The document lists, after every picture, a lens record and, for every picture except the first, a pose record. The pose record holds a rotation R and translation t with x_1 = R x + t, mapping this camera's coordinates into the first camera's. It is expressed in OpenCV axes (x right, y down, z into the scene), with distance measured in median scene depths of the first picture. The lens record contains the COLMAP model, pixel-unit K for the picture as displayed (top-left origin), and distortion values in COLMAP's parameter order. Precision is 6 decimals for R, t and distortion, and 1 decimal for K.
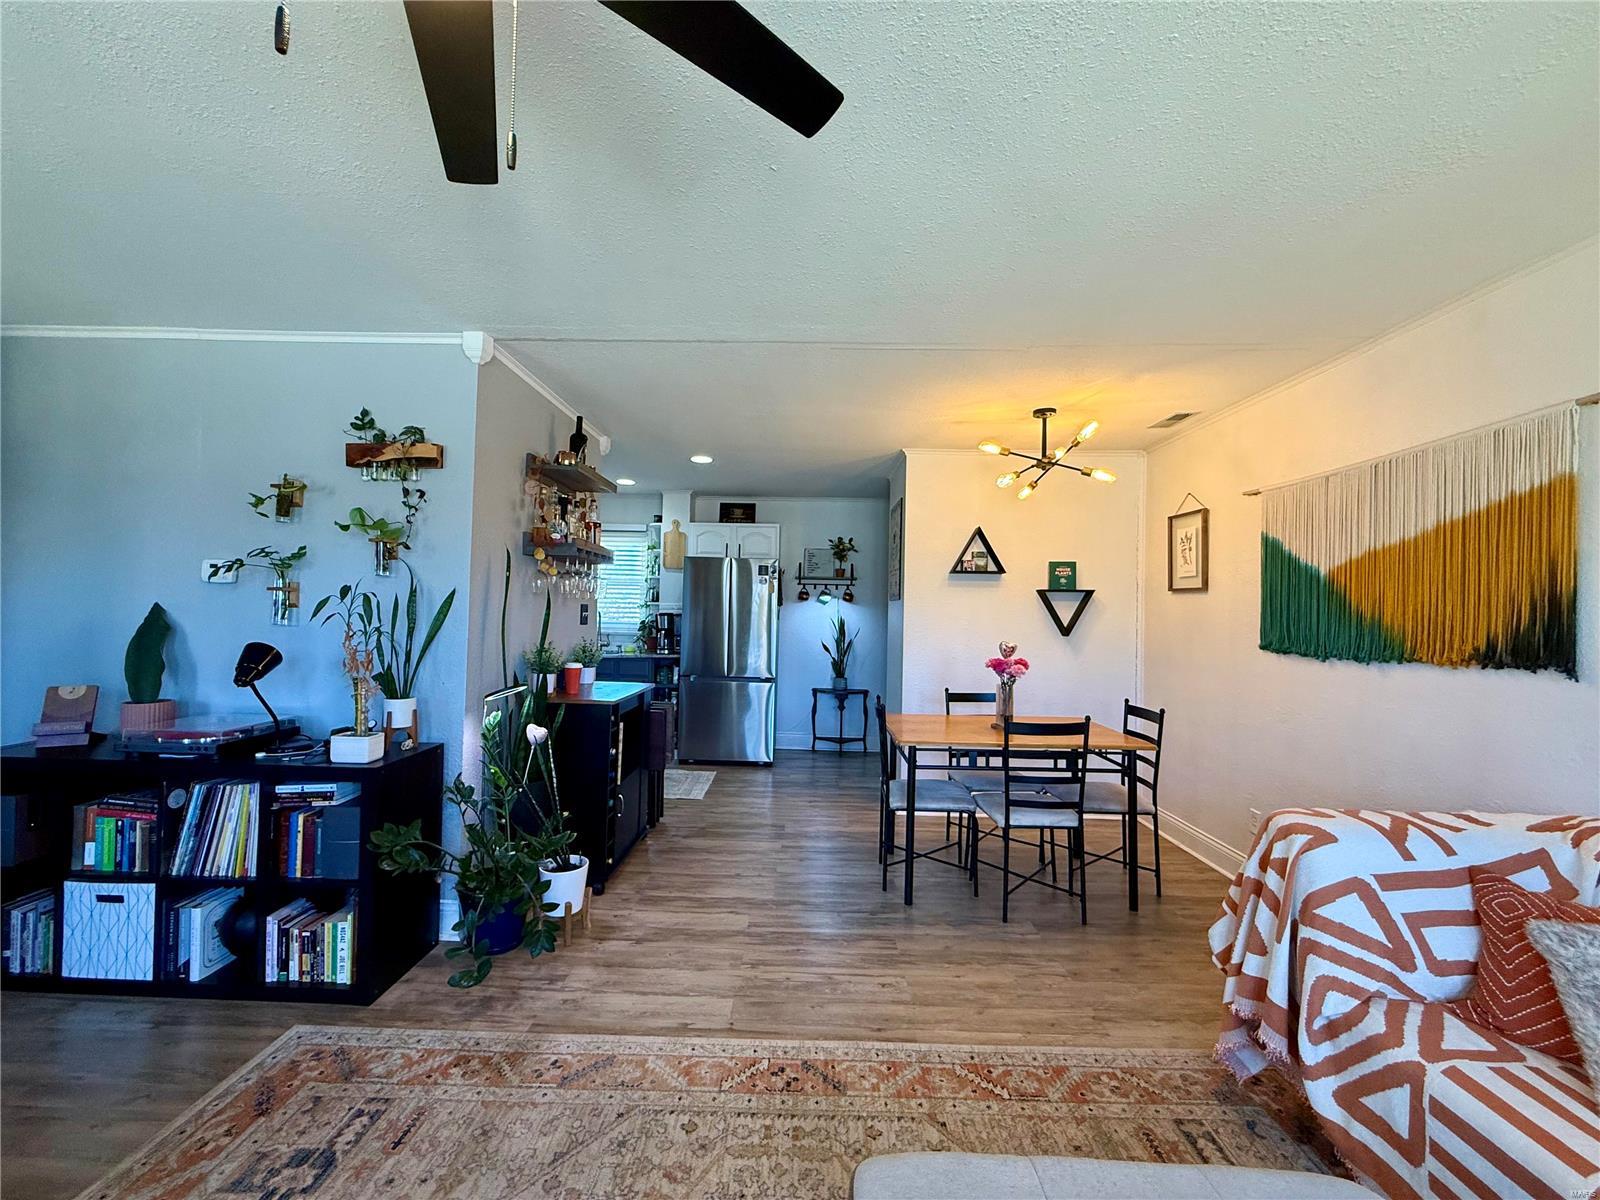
lens RADIAL K [[637.2, 0, 794.1], [0, 637.2, 601.2], [0, 0, 1]] dist [-0.001678, 0.000834]
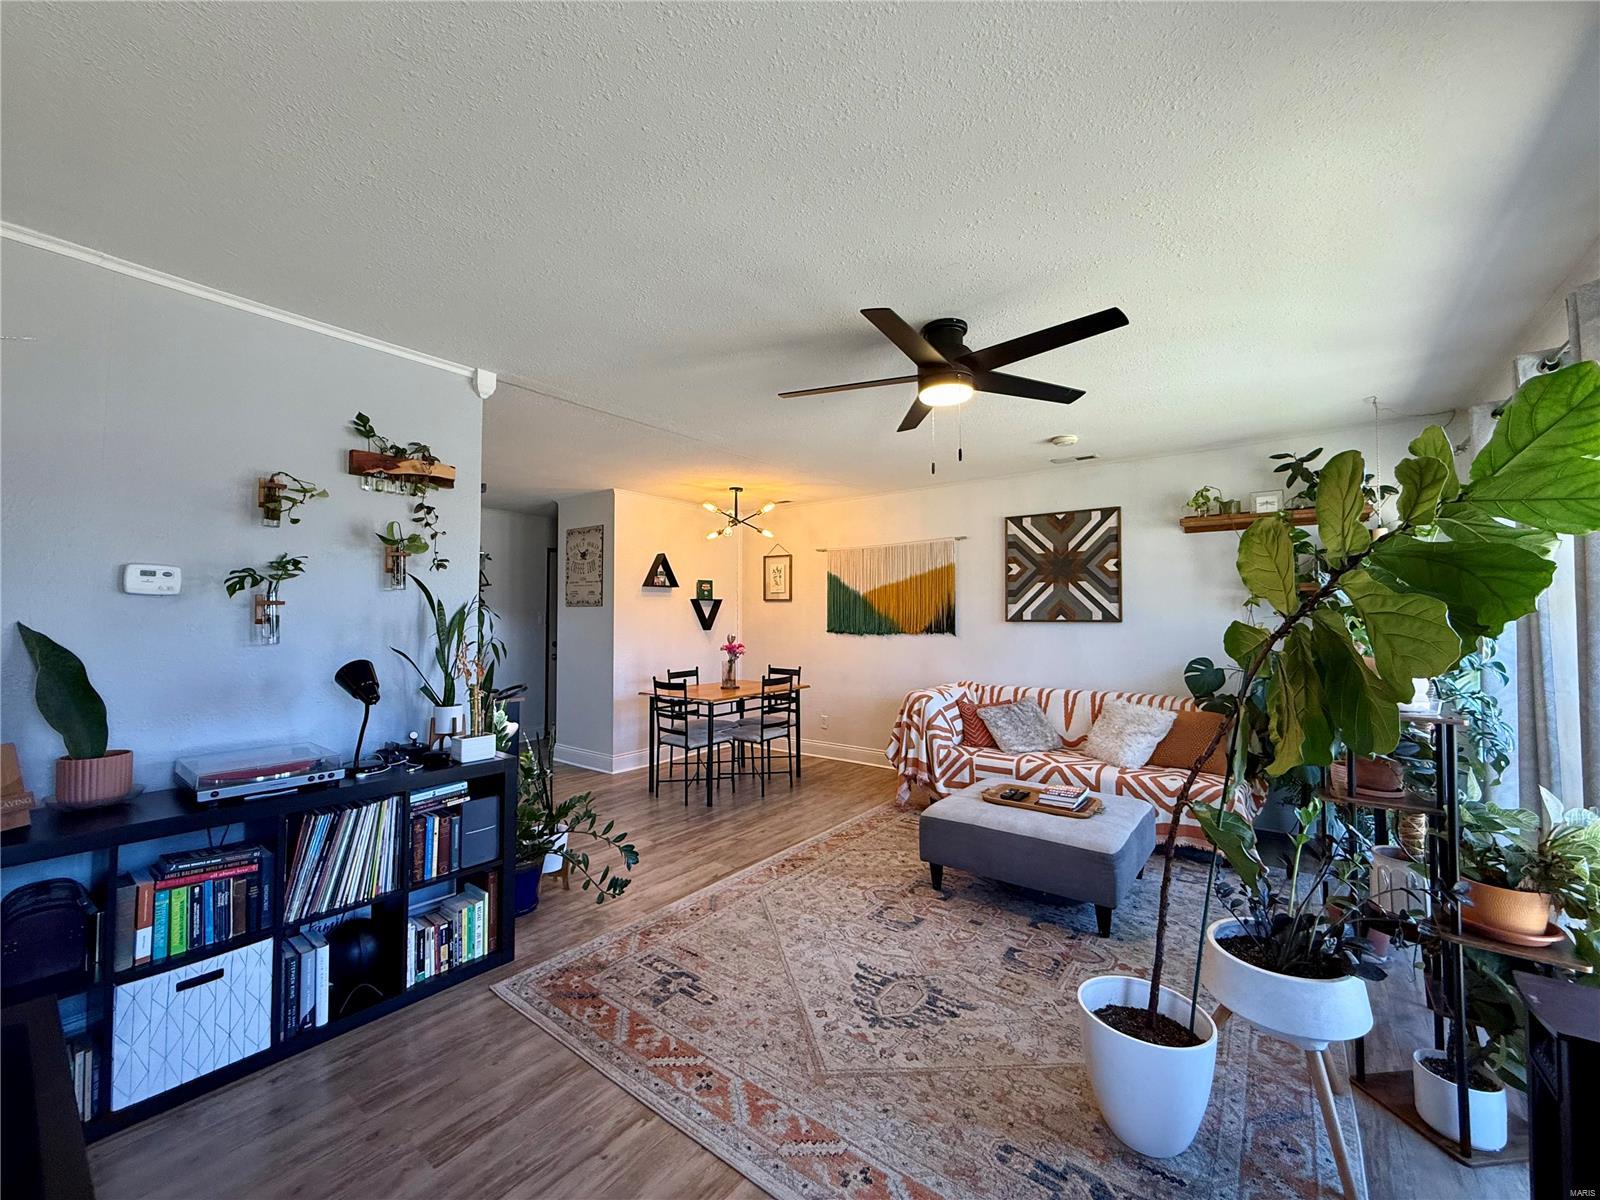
lens RADIAL K [[637.2, 0, 795.8], [0, 637.2, 599.8], [0, 0, 1]] dist [-0.001678, 0.000834]
pose [[0.596530, 0.002901, 0.802586, -1.261638], [-0.001427, 0.999996, -0.002554, -0.025465], [-0.802590, 0.000378, 0.596531, -0.113673]]
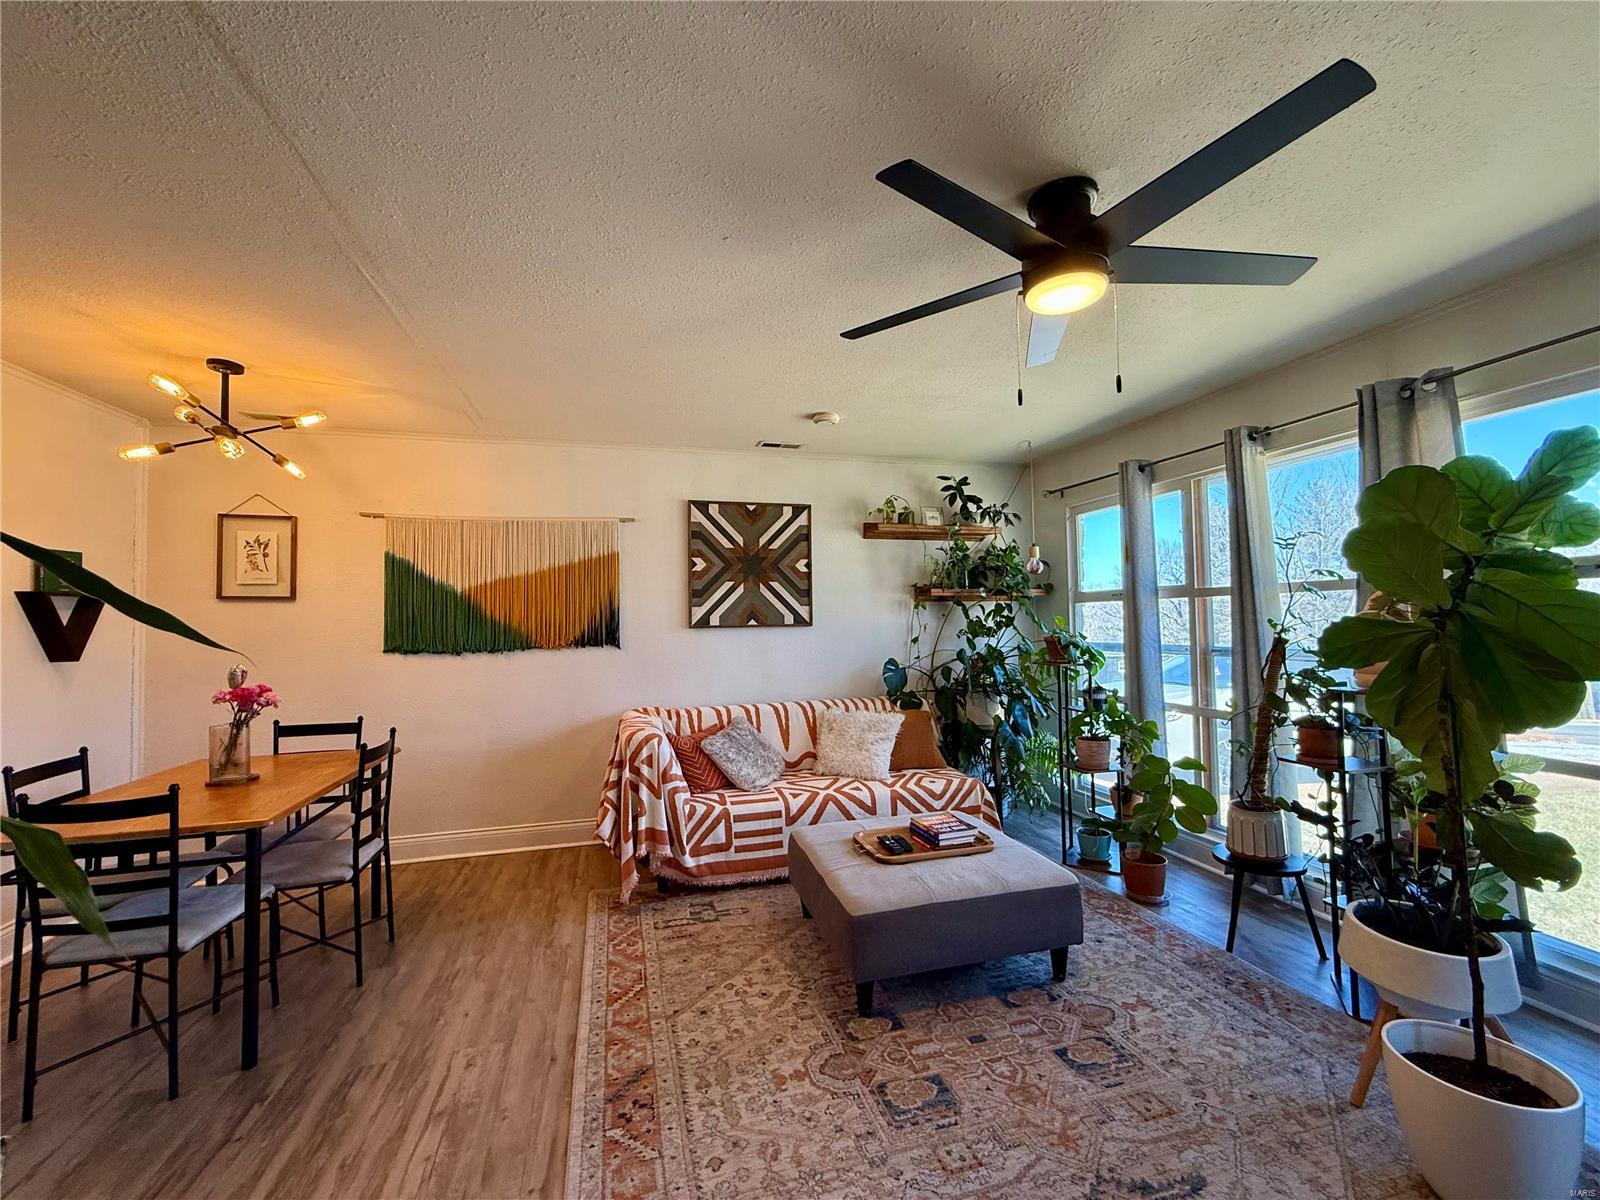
lens RADIAL K [[637.2, 0, 795.1], [0, 637.2, 599.7], [0, 0, 1]] dist [-0.001678, 0.000834]
pose [[-0.282491, 0.018265, 0.959096, -0.847756], [-0.004692, 0.999780, -0.020421, -0.001000], [-0.959259, -0.010269, -0.282343, 0.873459]]
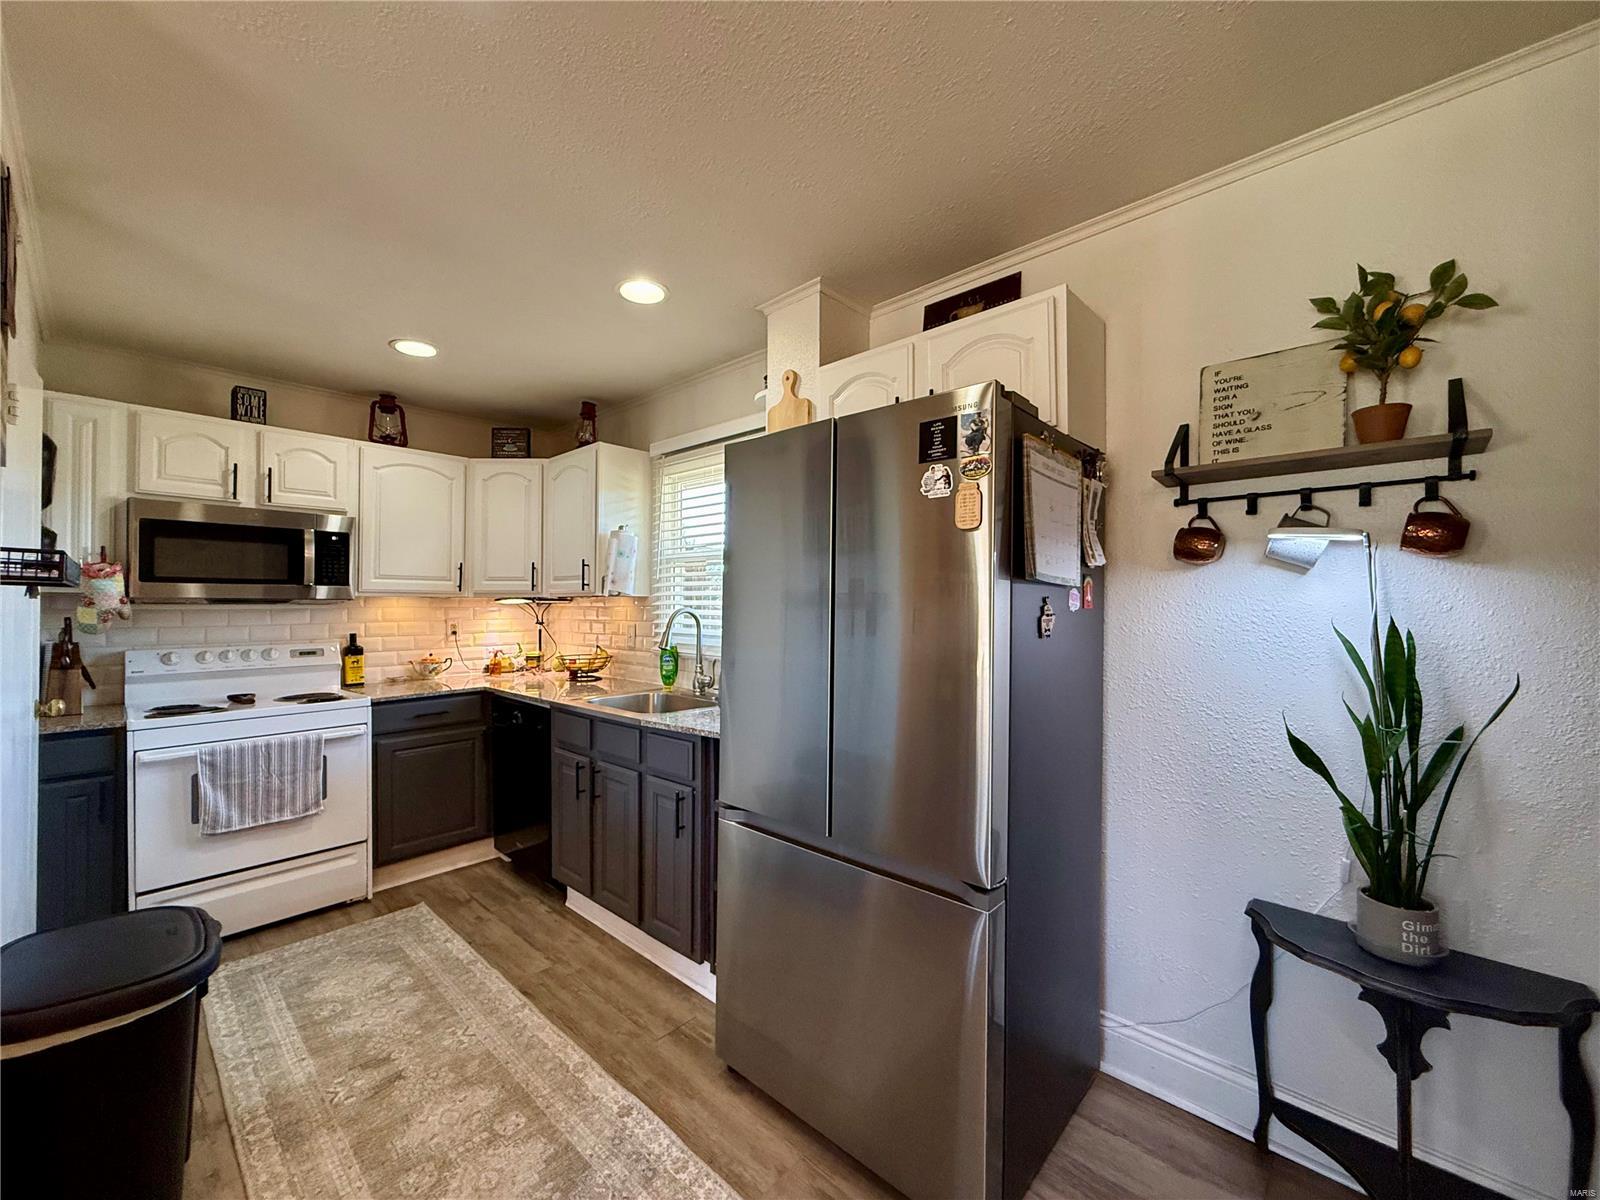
lens RADIAL K [[637.2, 0, 802.4], [0, 637.2, 600.6], [0, 0, 1]] dist [-0.001678, 0.000834]
pose [[0.755975, -0.023003, -0.654196, 0.179158], [0.027449, 0.999617, -0.003430, 0.033071], [0.654024, -0.015364, 0.756318, 1.968133]]
